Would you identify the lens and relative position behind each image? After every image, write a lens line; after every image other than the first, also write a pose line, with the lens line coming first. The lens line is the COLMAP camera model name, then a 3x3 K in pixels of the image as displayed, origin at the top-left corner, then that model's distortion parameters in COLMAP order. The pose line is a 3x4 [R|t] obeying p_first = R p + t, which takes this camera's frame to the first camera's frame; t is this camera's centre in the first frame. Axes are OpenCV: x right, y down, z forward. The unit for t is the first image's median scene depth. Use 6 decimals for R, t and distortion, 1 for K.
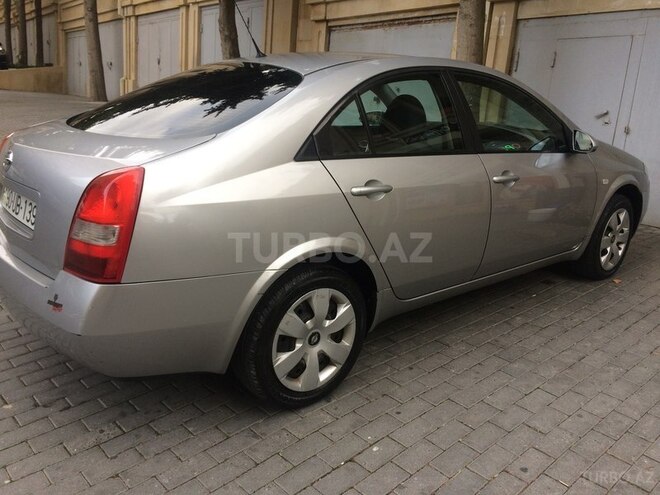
lens RADIAL K [[546.6, 0, 330.0], [0, 546.6, 247.5], [0, 0, 1]] dist [0.068008, -0.093183]
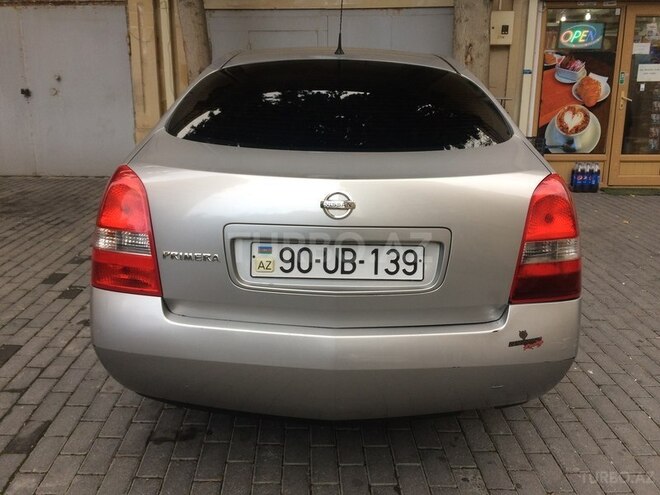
lens RADIAL K [[546.6, 0, 330.0], [0, 546.6, 247.5], [0, 0, 1]] dist [0.068008, -0.093183]
pose [[0.668695, -0.243469, 0.702546, -1.022451], [0.224759, 0.966855, 0.121136, -0.176740], [-0.708753, 0.076900, 0.701253, 0.465049]]
